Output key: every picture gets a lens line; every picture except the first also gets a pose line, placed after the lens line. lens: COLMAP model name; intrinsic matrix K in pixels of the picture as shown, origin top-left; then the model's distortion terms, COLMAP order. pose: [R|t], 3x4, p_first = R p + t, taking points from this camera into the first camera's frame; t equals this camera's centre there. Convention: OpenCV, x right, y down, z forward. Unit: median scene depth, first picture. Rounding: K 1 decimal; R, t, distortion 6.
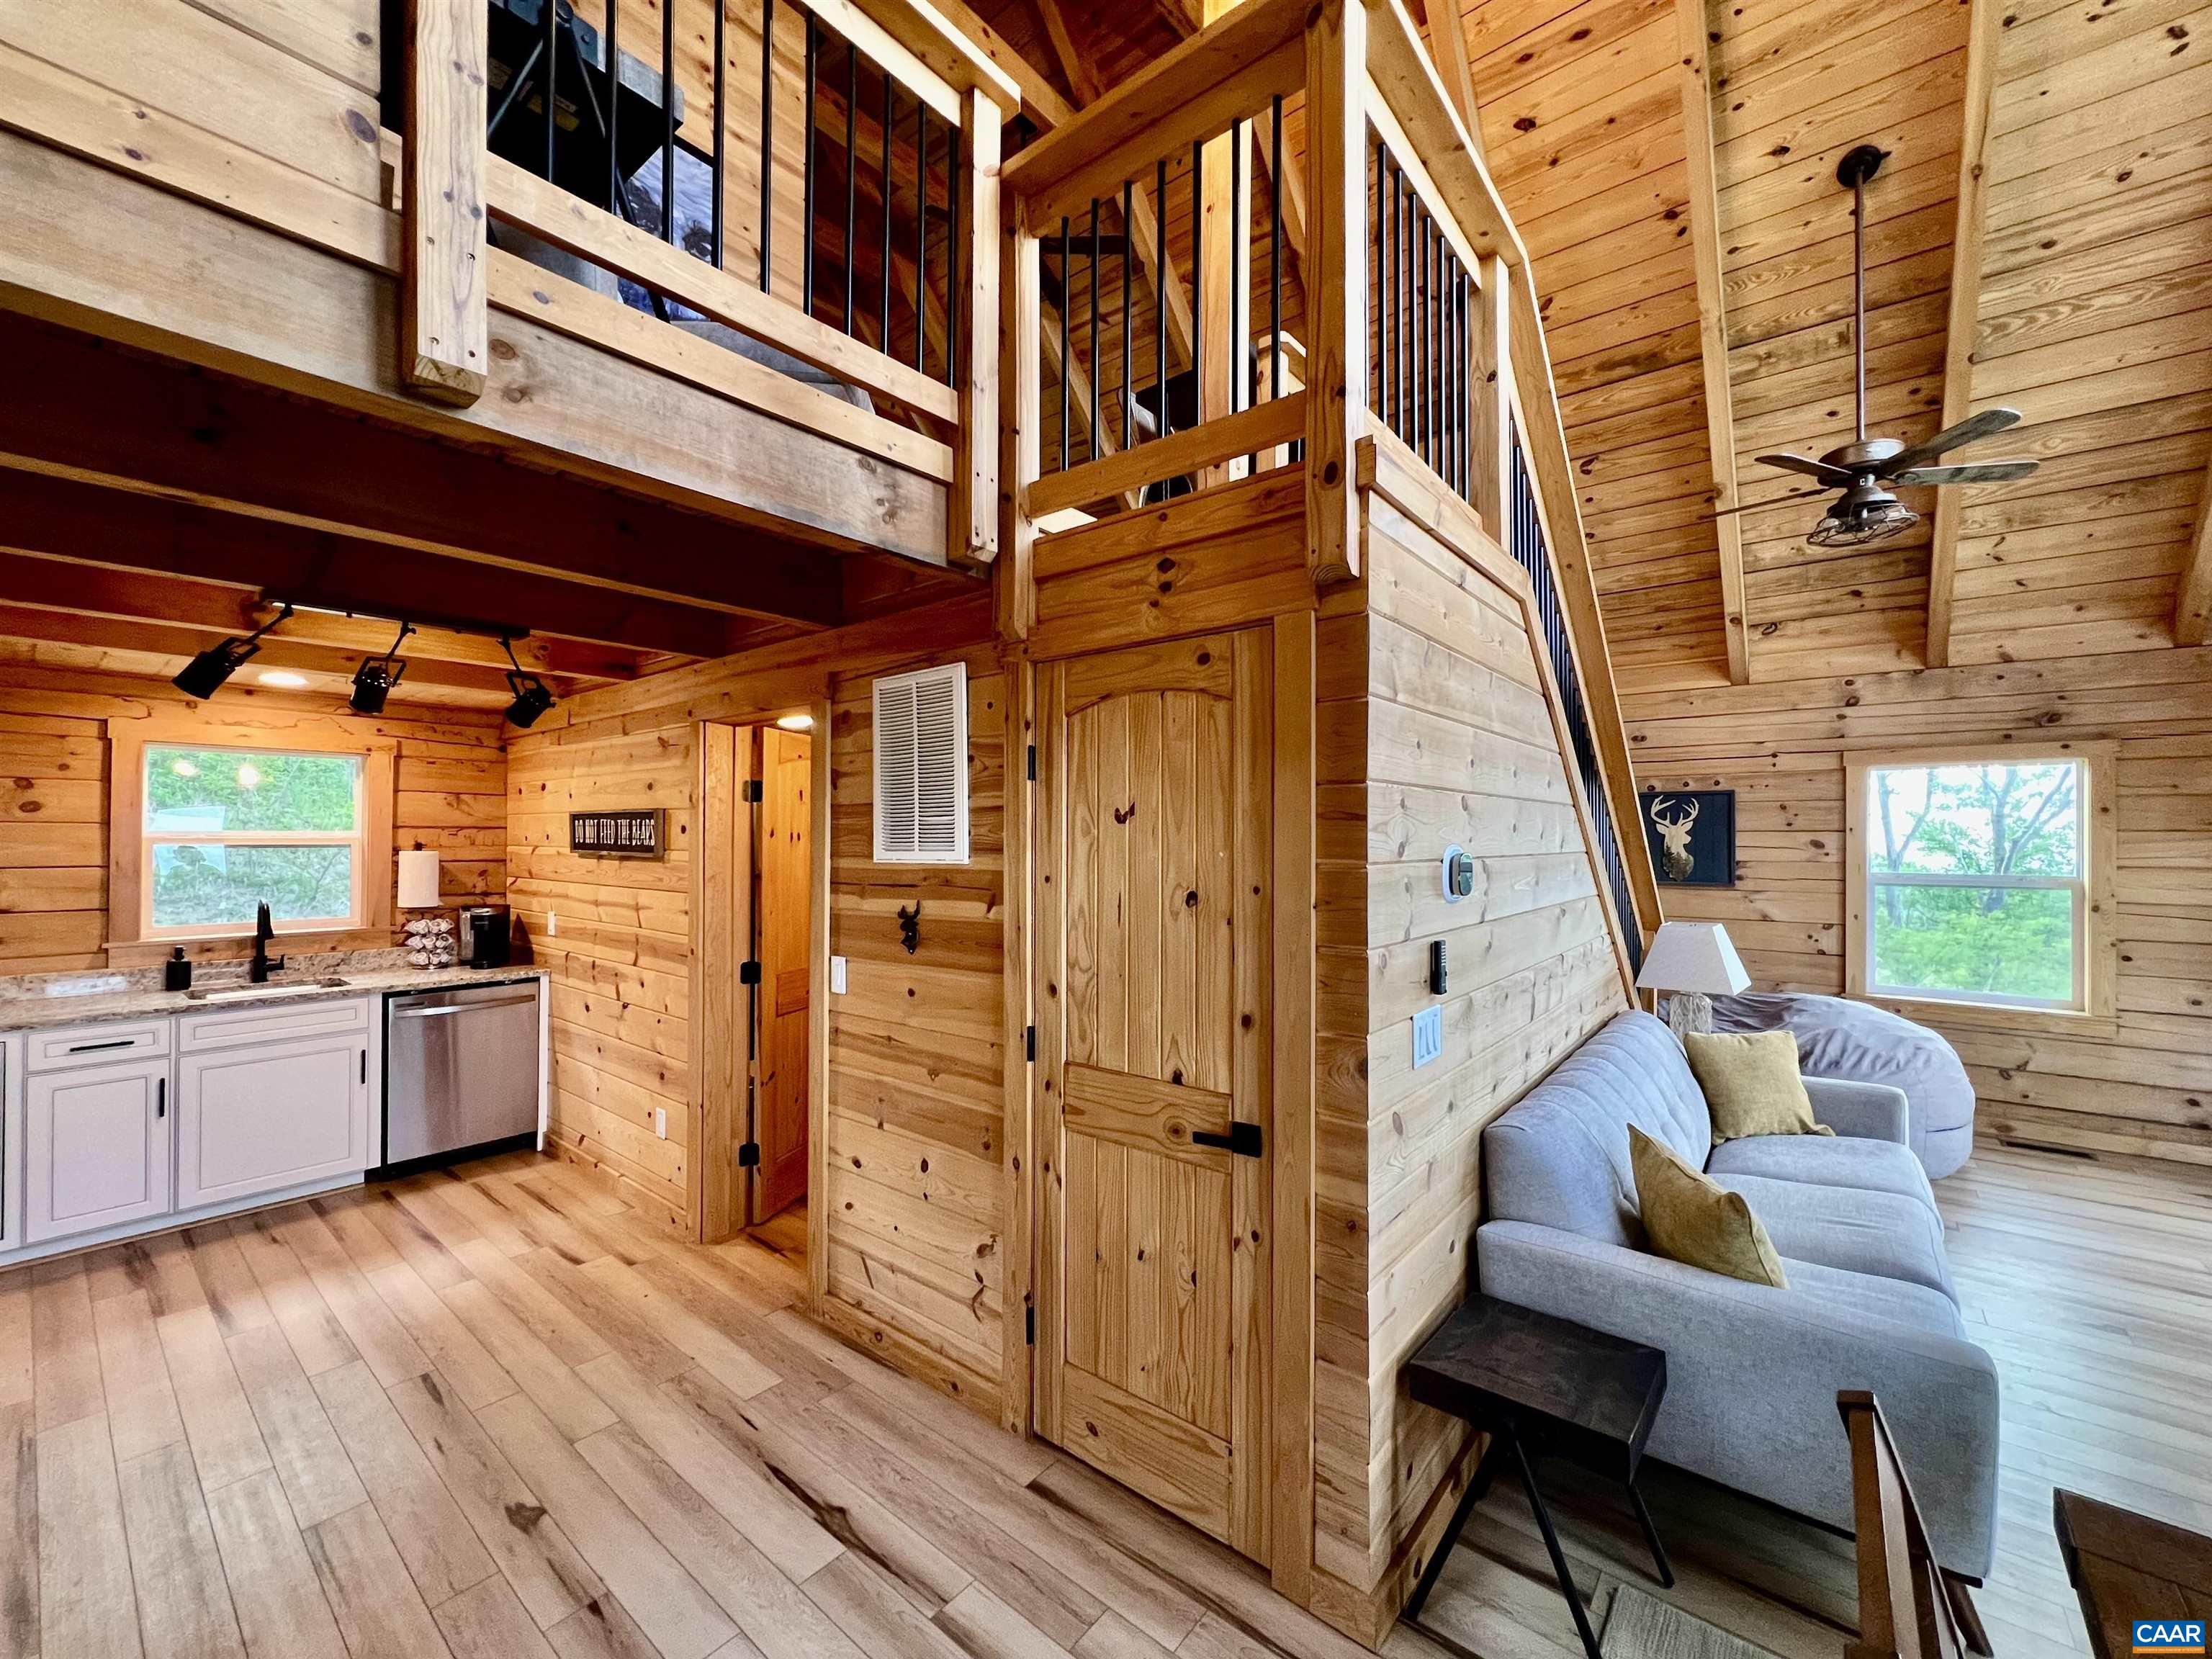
lens RADIAL K [[889.5, 0, 1103.6], [0, 889.5, 832.1], [0, 0, 1]] dist [-0.002398, 0.000502]
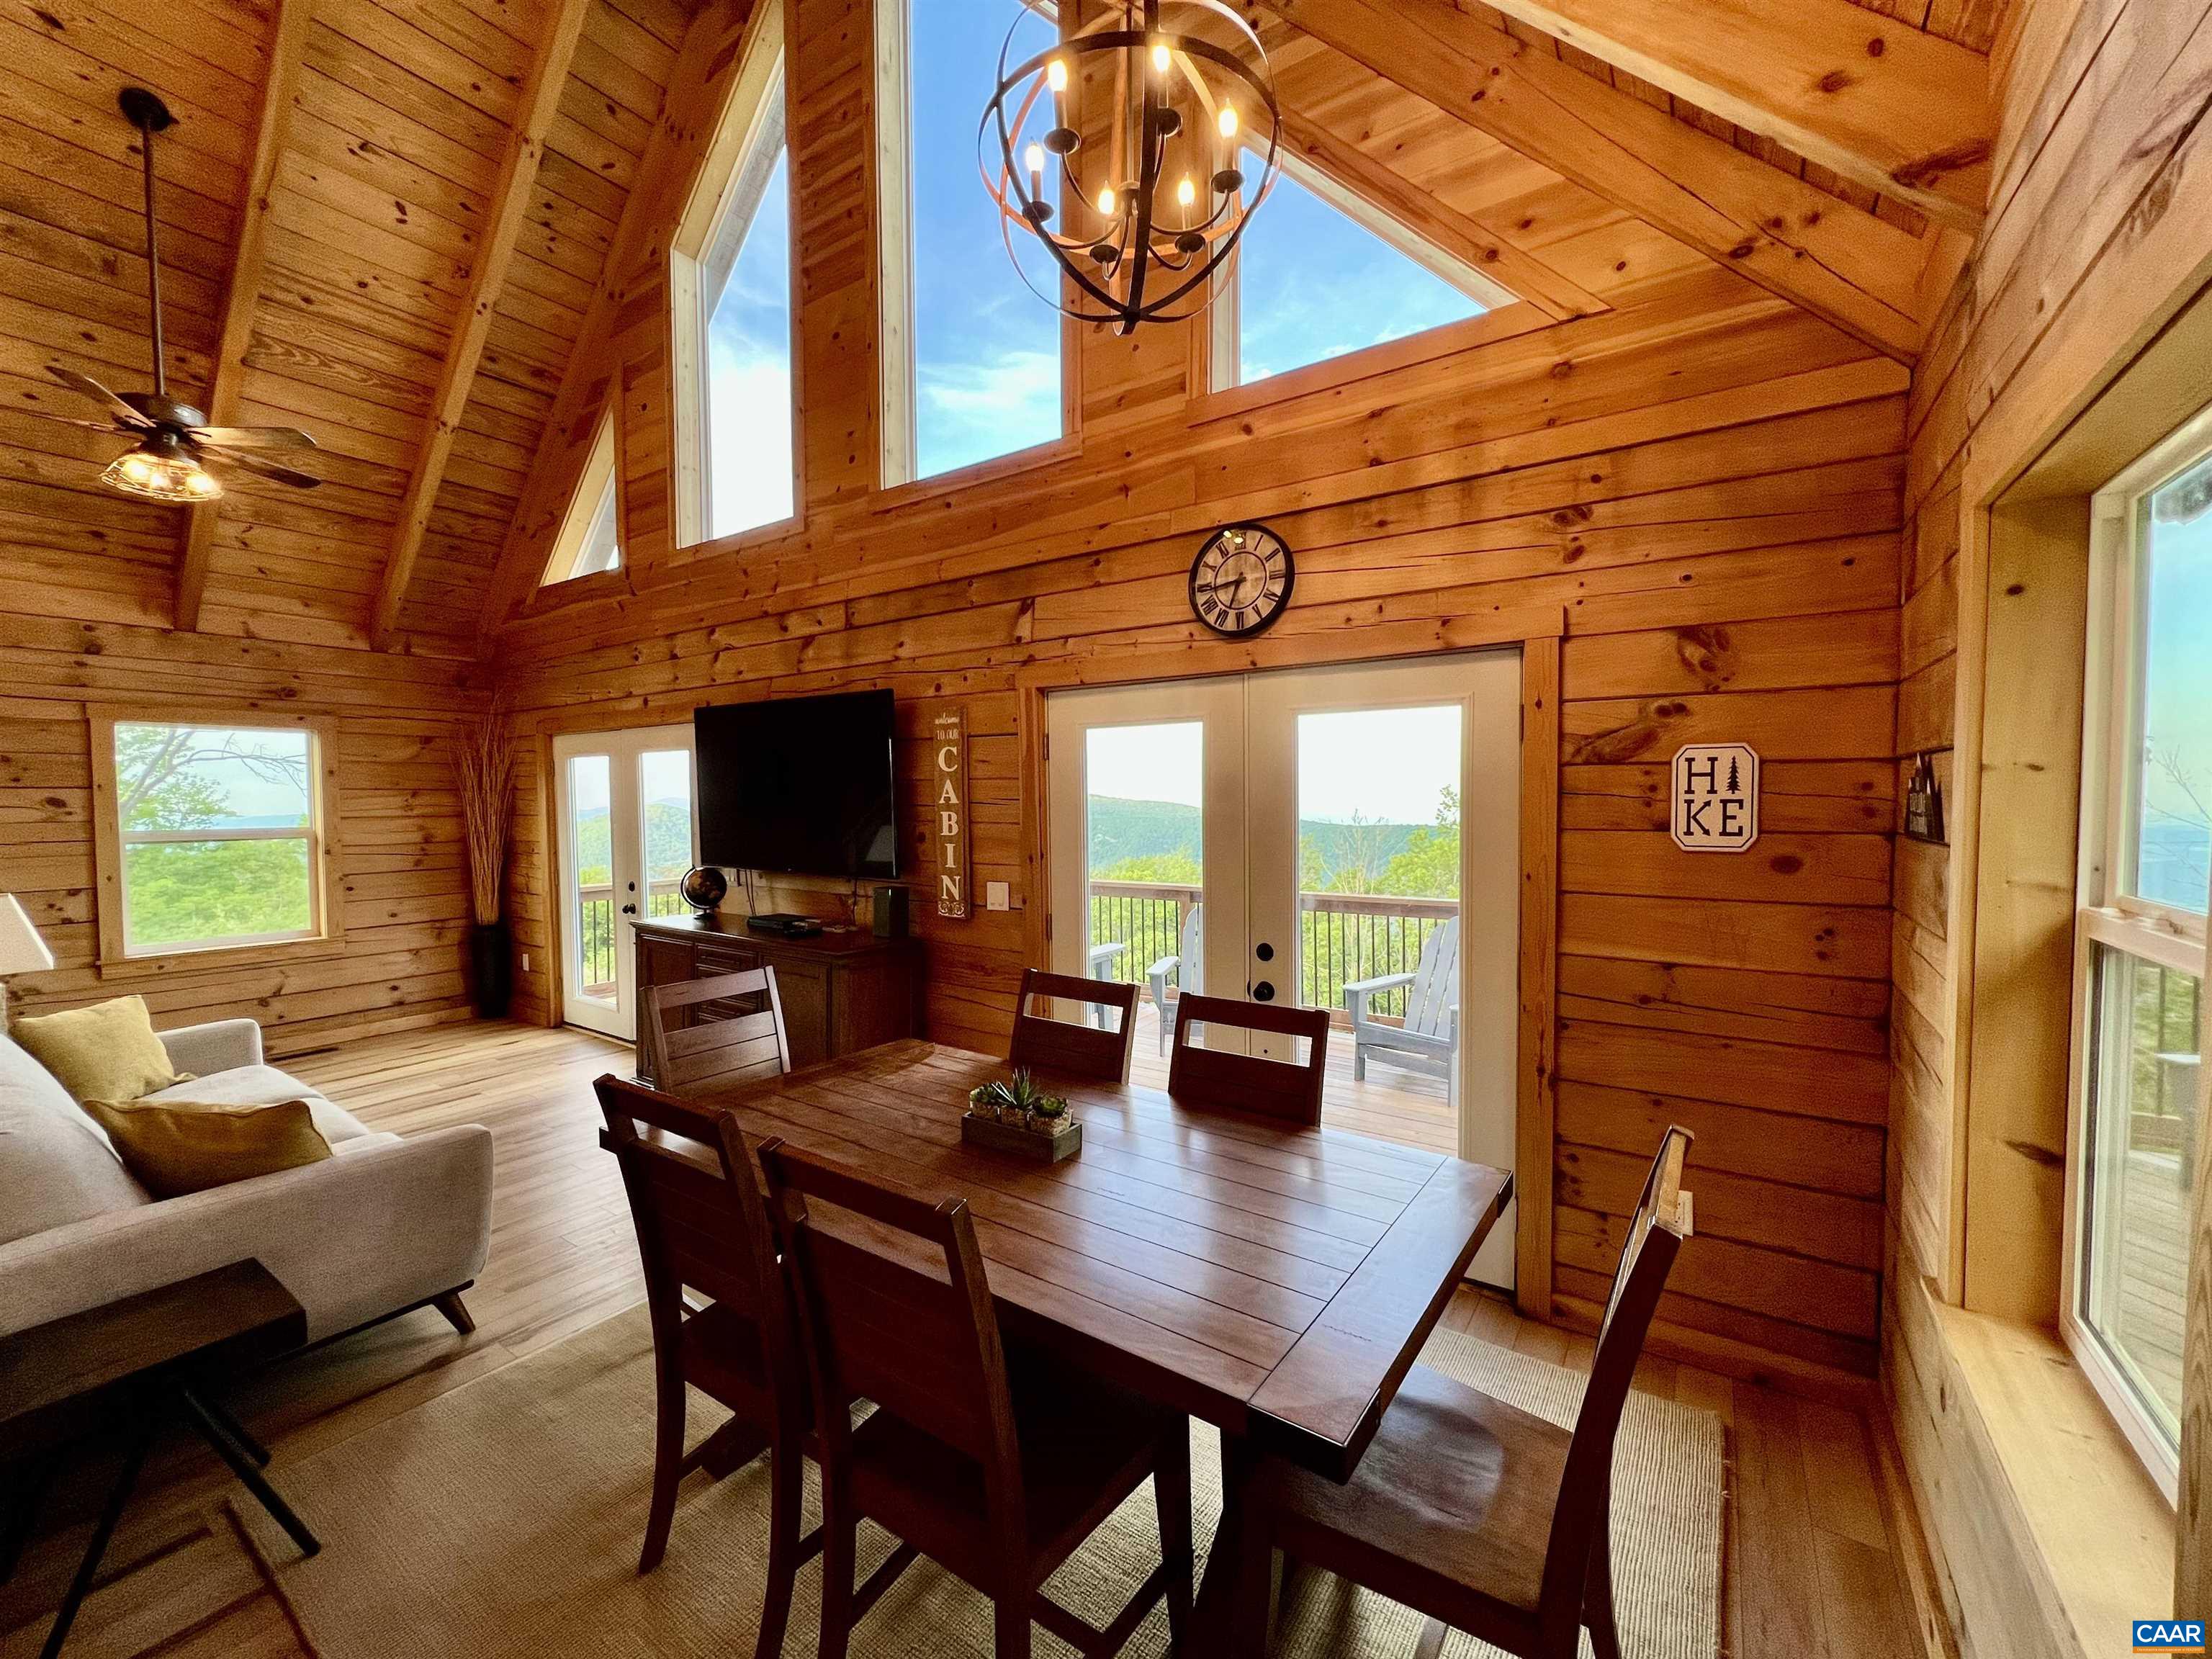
lens RADIAL K [[889.5, 0, 1104.5], [0, 889.5, 834.9], [0, 0, 1]] dist [-0.002398, 0.000502]
pose [[-0.087233, -0.039338, 0.995411, -0.241664], [0.000730, 0.999217, 0.039552, 0.015992], [-0.996188, 0.004177, -0.087136, 0.027155]]
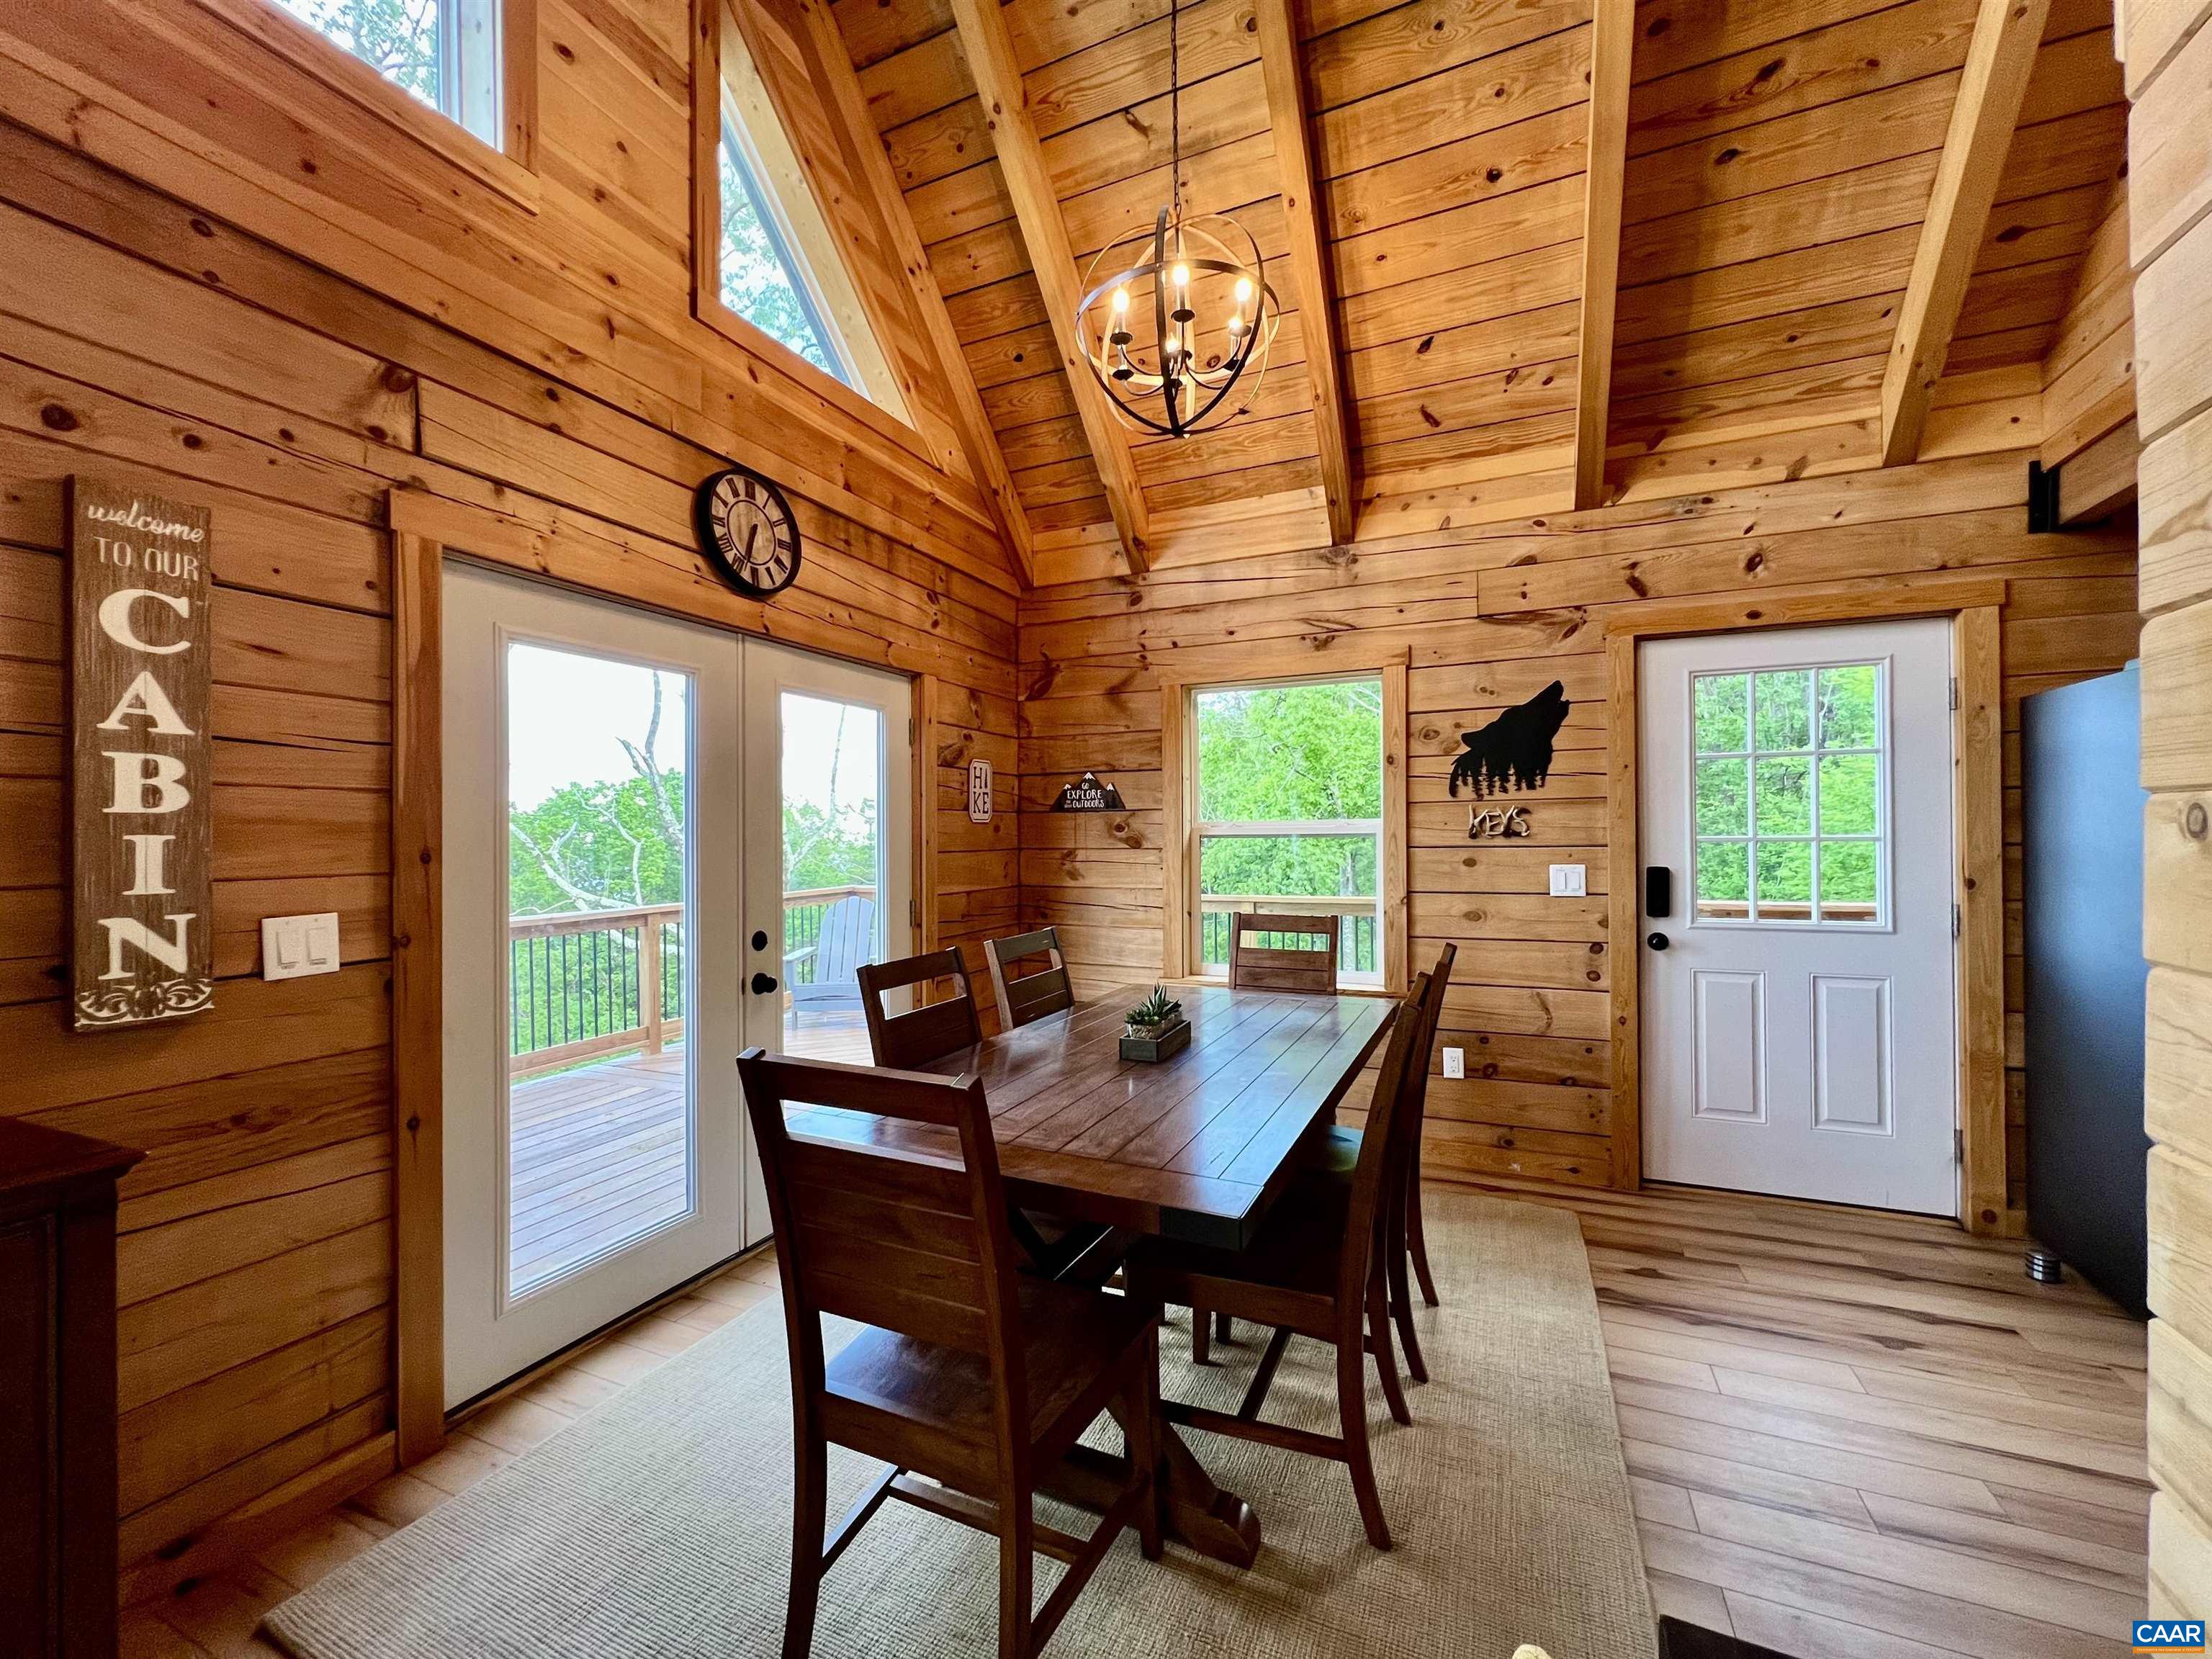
lens RADIAL K [[889.5, 0, 1106.1], [0, 889.5, 834.2], [0, 0, 1]] dist [-0.002398, 0.000502]
pose [[-0.964977, 0.006755, -0.262246, 0.426158], [0.007936, 0.999963, -0.003445, 0.067625], [0.262213, -0.005406, -0.964995, 0.579730]]
